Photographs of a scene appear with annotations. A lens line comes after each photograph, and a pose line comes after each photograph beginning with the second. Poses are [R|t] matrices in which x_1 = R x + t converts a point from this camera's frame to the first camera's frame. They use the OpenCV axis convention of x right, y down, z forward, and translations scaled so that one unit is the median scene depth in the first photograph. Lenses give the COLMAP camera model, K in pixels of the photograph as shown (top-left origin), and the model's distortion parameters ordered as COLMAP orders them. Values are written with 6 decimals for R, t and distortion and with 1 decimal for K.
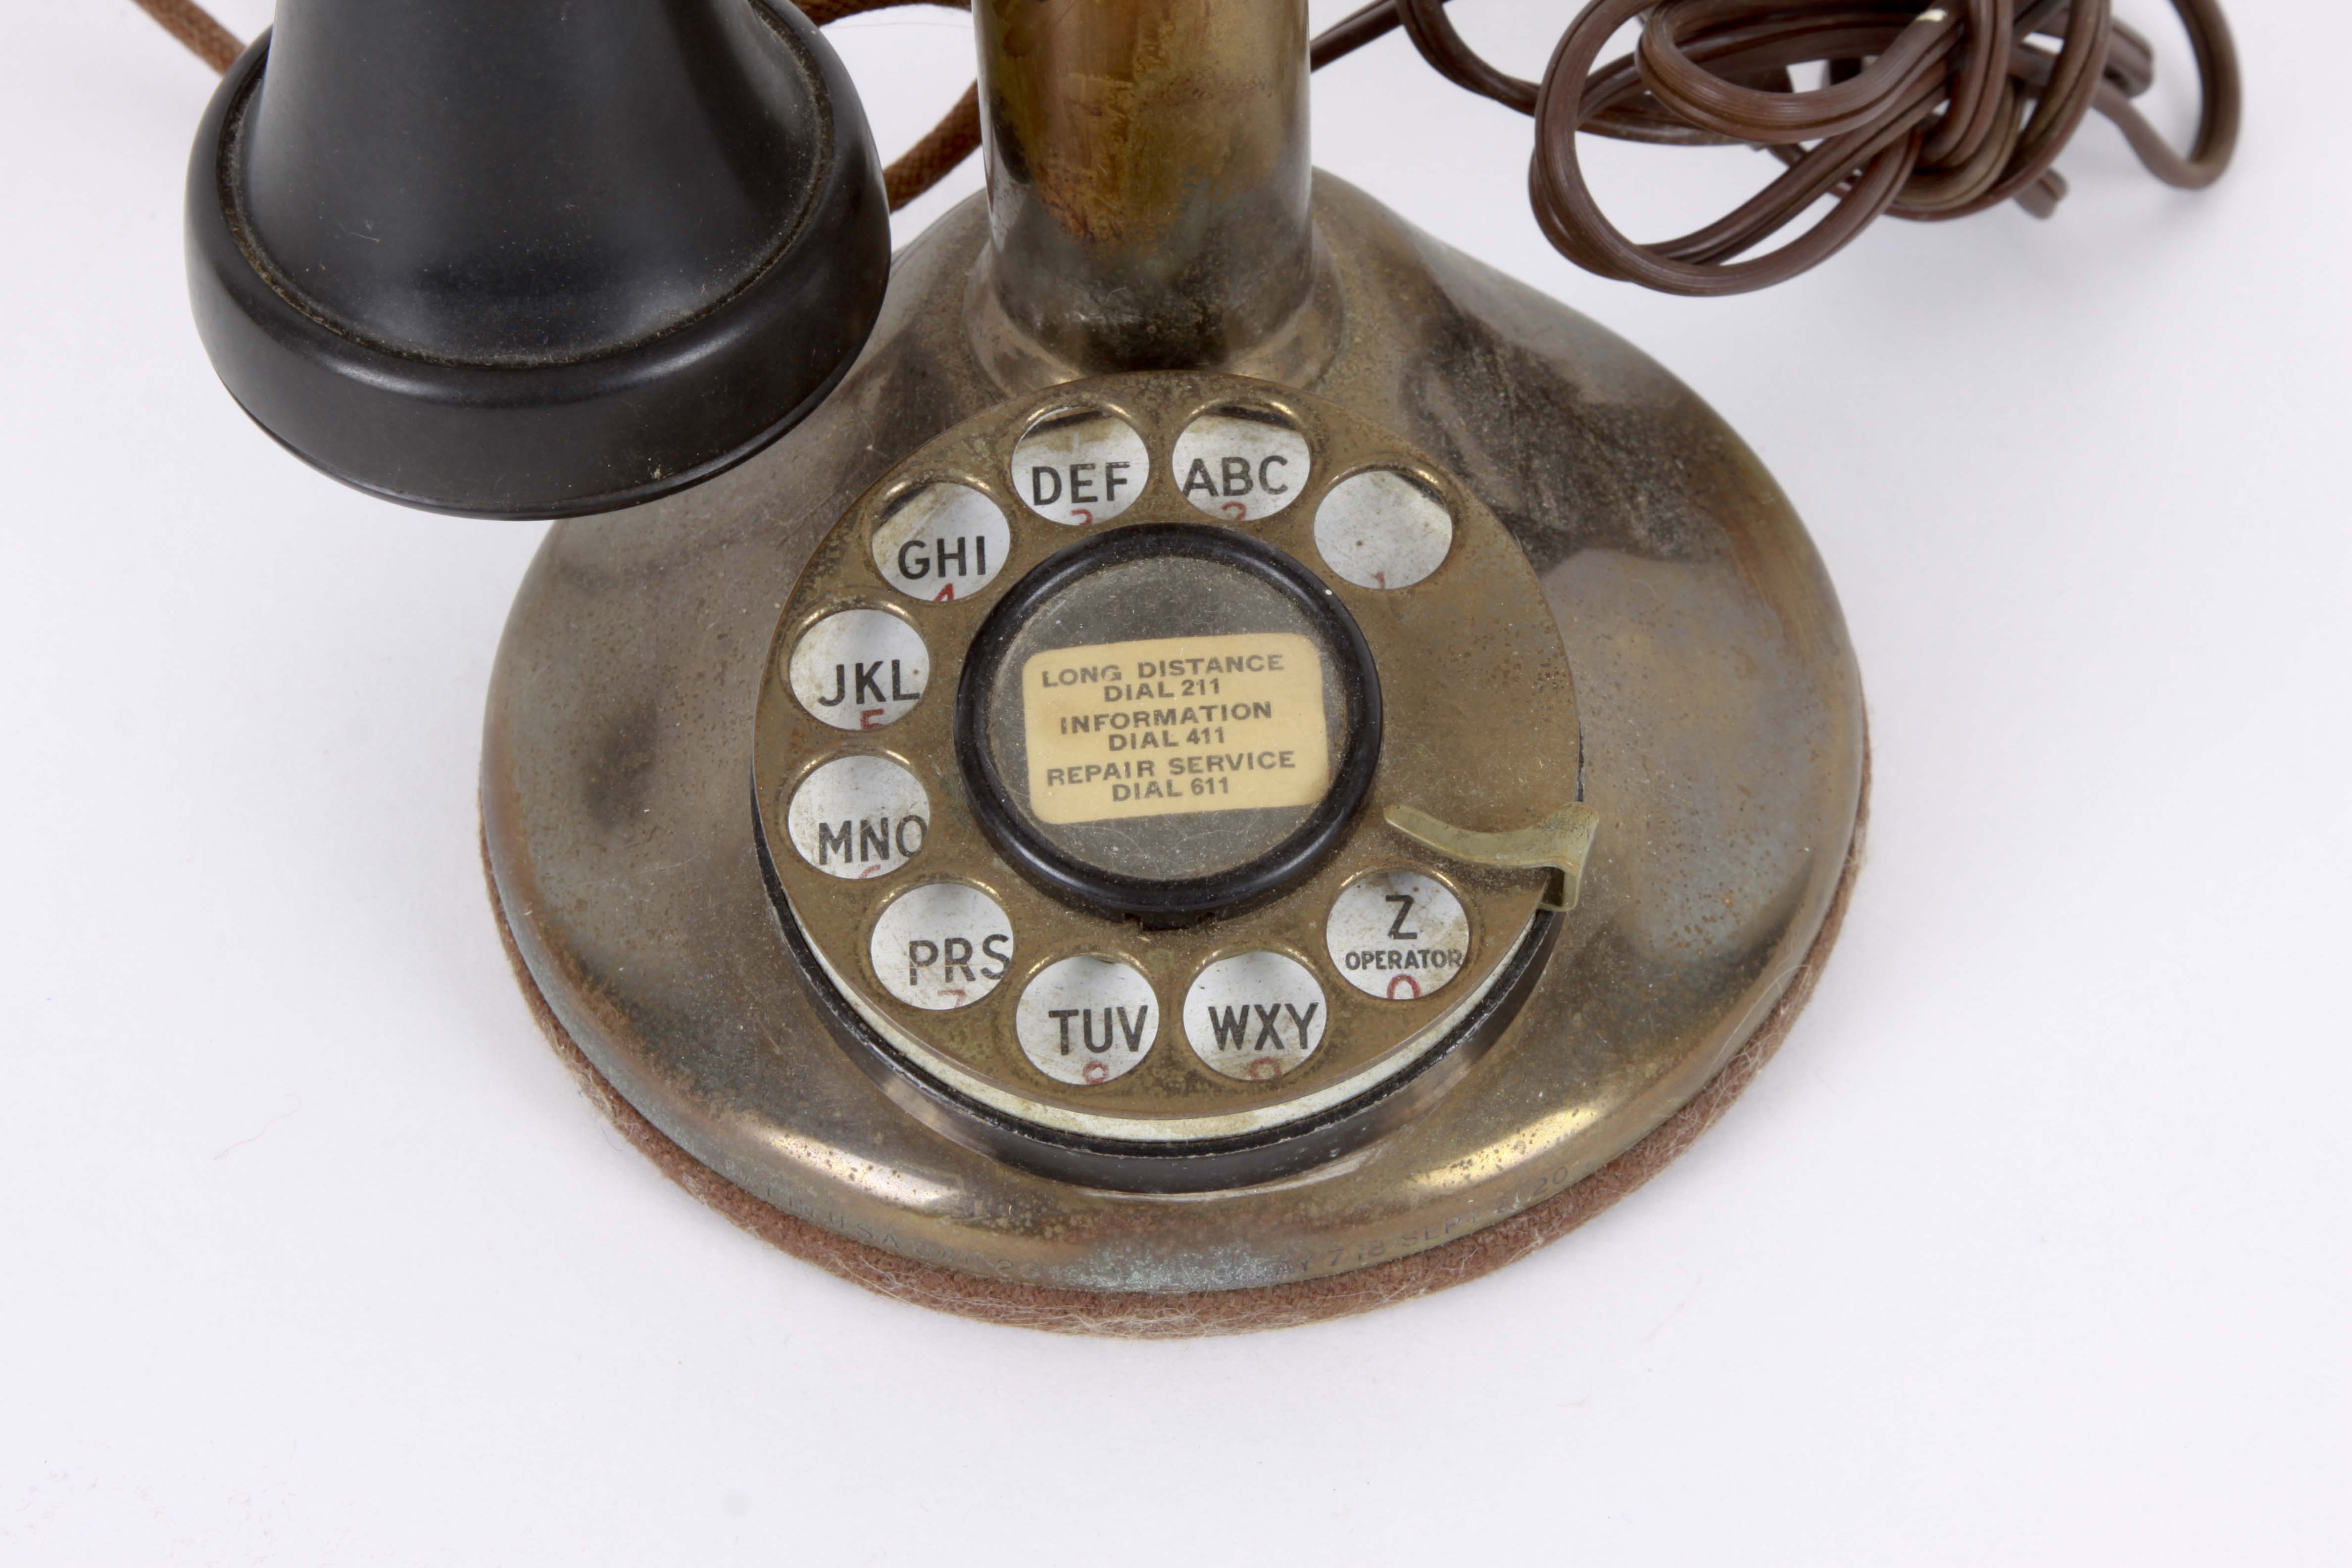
lens RADIAL K [[6627.8, 0, 1159.9], [0, 6627.8, 781.6], [0, 0, 1]] dist [0.202288, 0.000000]
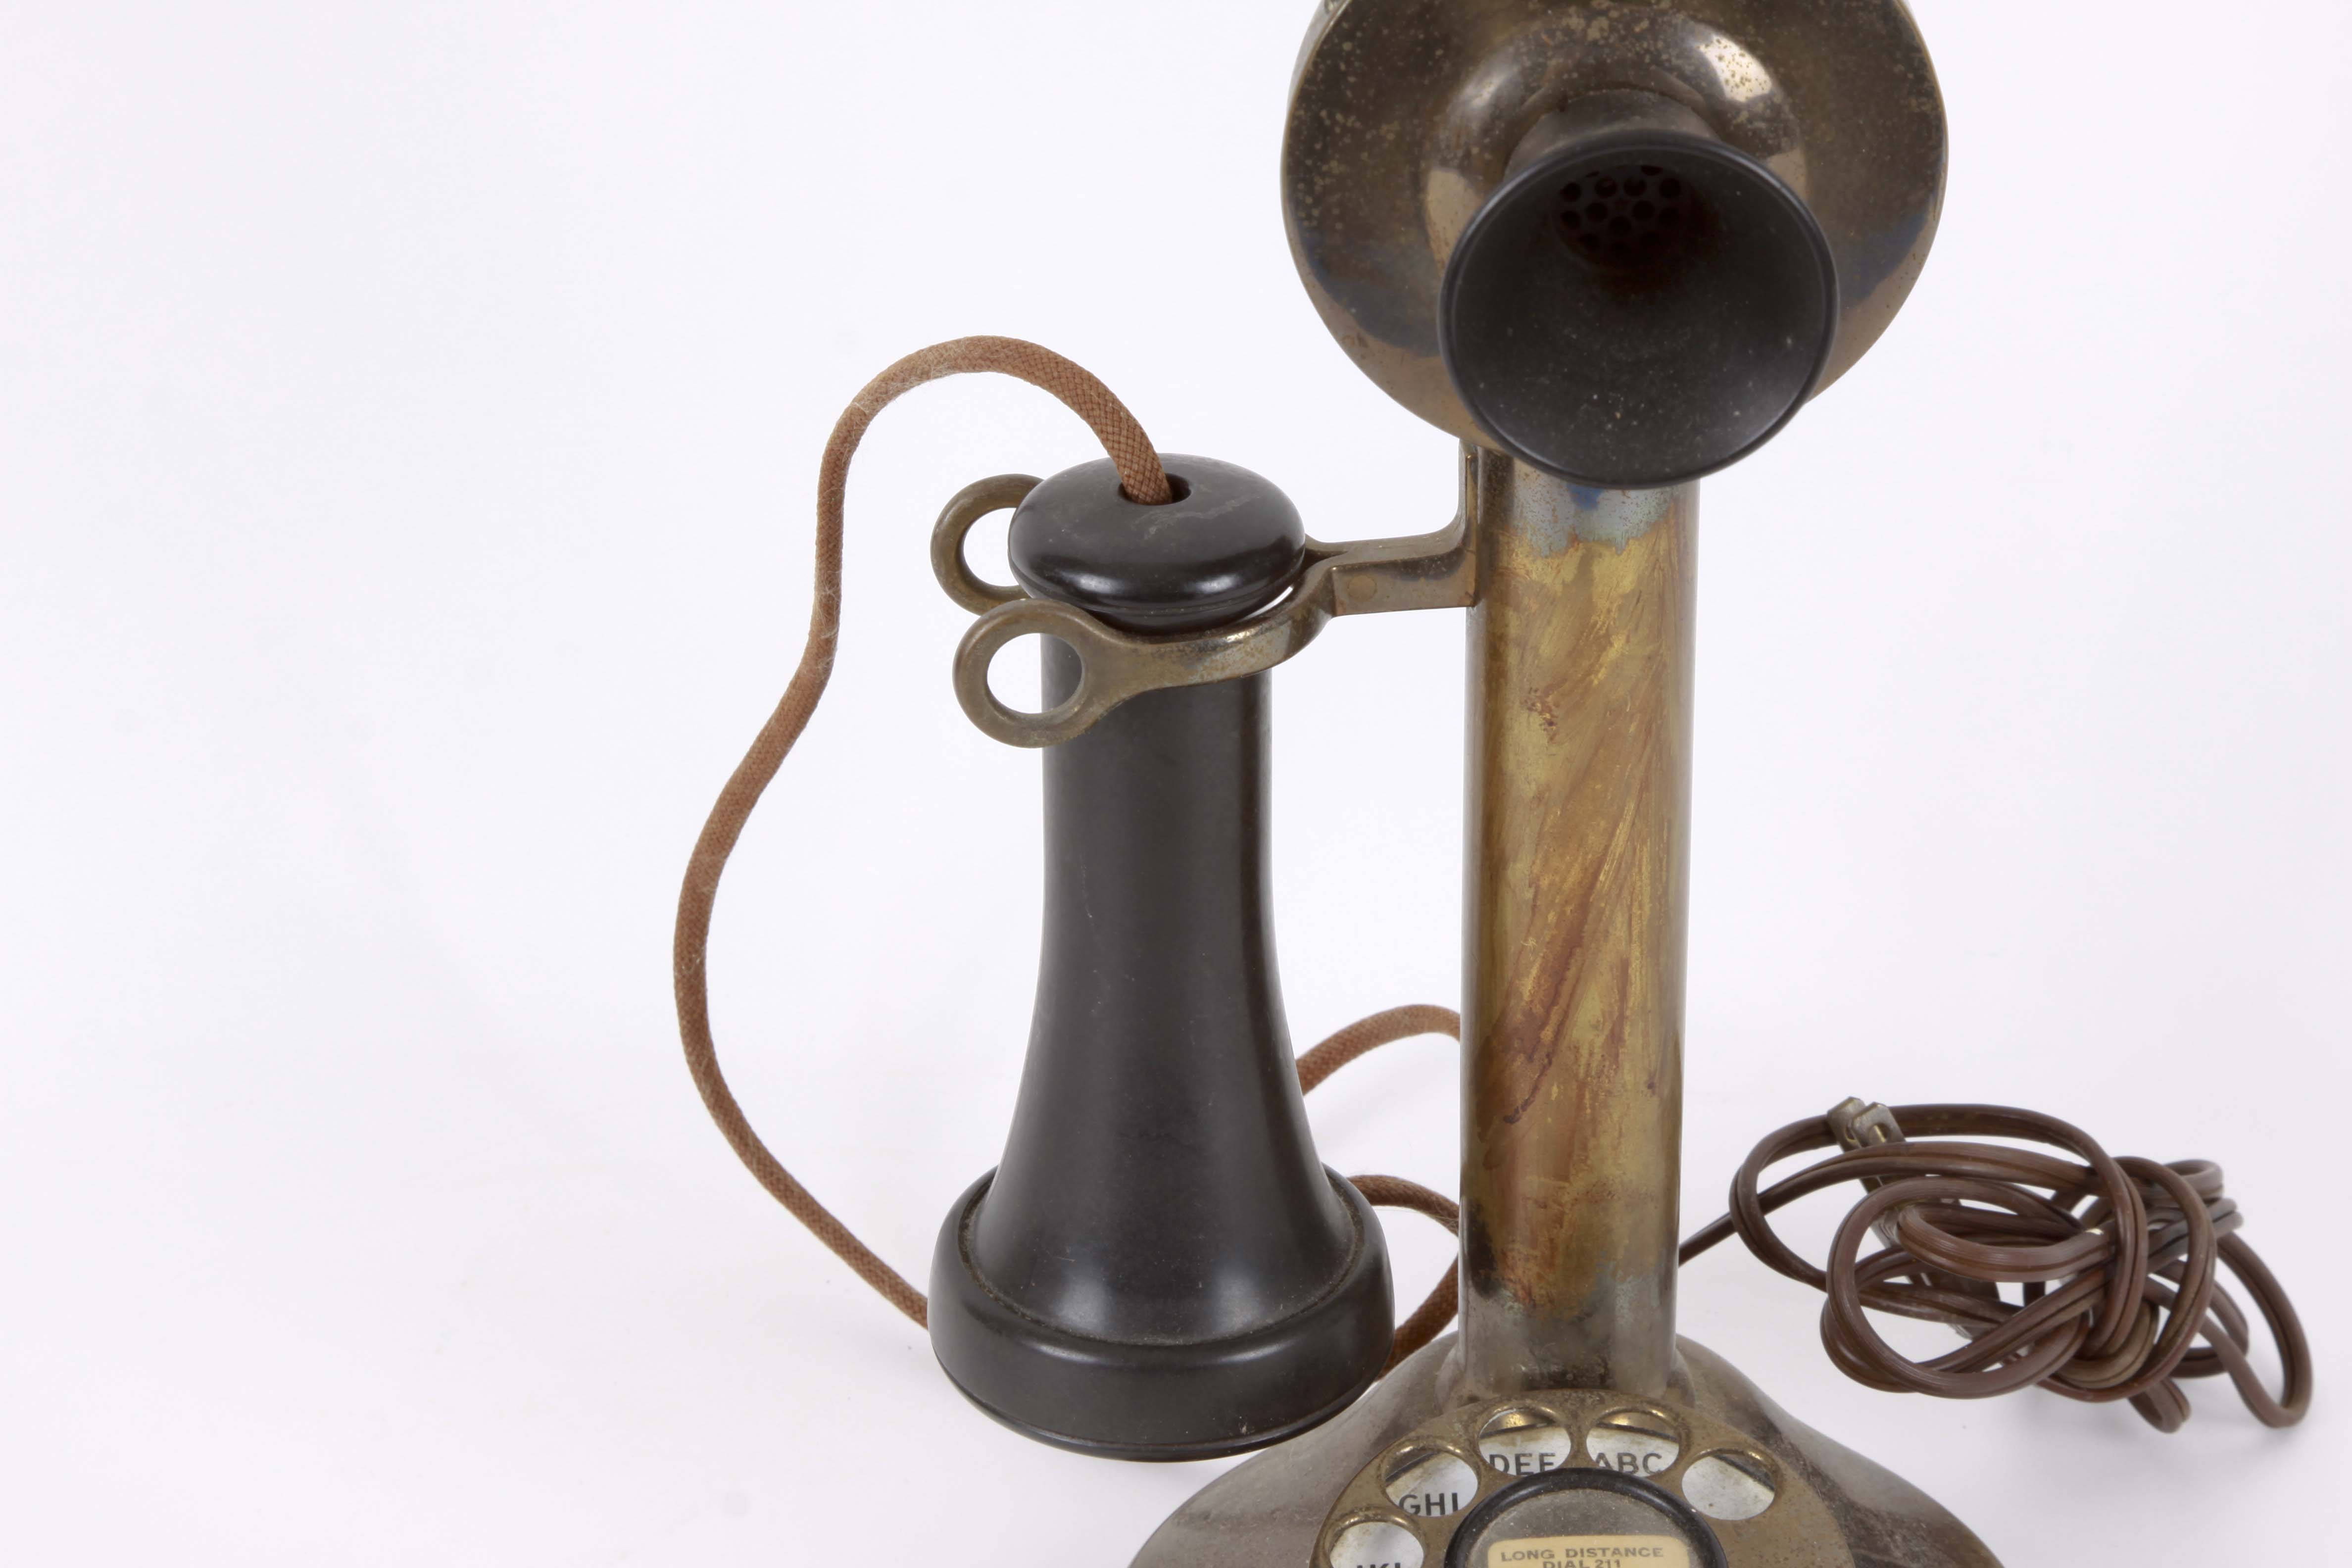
lens RADIAL K [[6627.8, 0, 1188.2], [0, 6627.8, 790.2], [0, 0, 1]] dist [0.202288, 0.000000]
pose [[0.999039, 0.036475, -0.024307, -0.057406], [-0.042711, 0.934686, -0.352899, 0.350702], [0.009847, 0.353598, 0.935345, -0.458670]]
